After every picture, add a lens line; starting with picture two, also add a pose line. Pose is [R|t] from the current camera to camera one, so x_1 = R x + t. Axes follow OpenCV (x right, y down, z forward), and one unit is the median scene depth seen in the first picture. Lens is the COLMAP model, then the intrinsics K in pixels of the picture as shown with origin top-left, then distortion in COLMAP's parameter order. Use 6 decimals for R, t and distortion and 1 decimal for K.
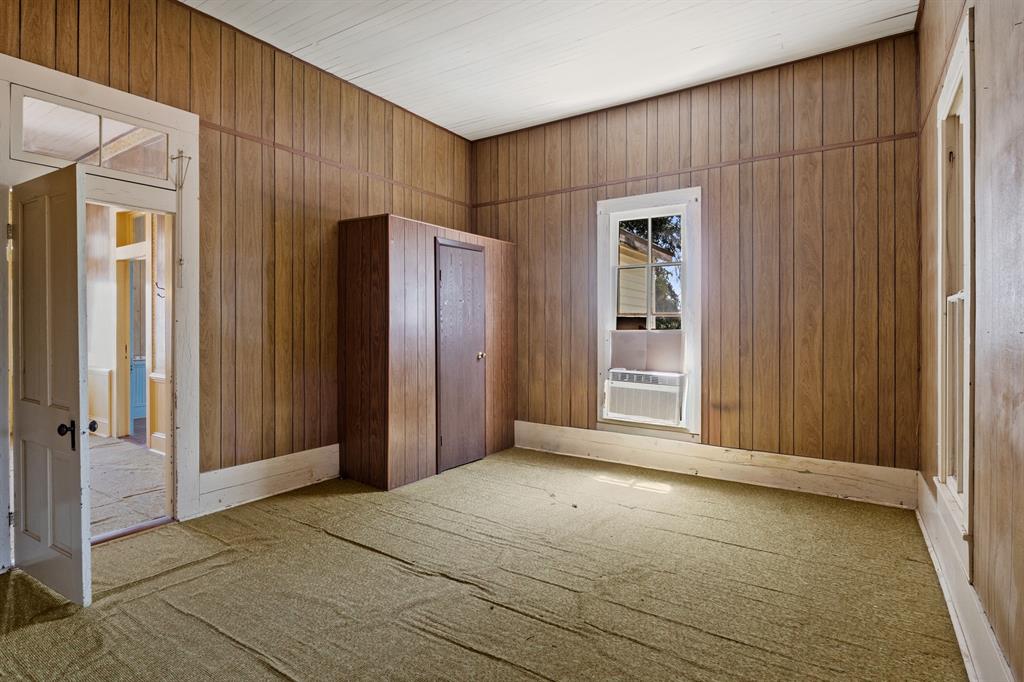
lens RADIAL K [[513.7, 0, 515.2], [0, 513.7, 331.4], [0, 0, 1]] dist [-0.012389, -0.000465]
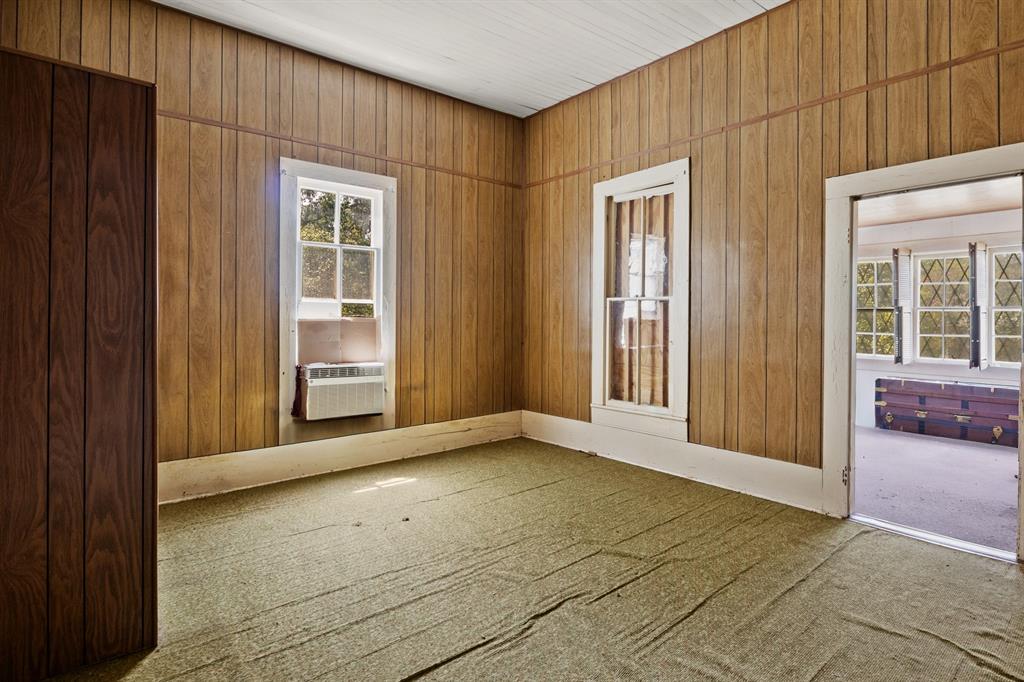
lens RADIAL K [[519.0, 0, 510.6], [0, 519.0, 319.1], [0, 0, 1]] dist [-0.008754, -0.000079]
pose [[0.287238, -0.006845, 0.957835, -0.665024], [0.007420, 0.999960, 0.004921, -0.004330], [-0.957830, 0.005693, 0.287278, 0.562726]]
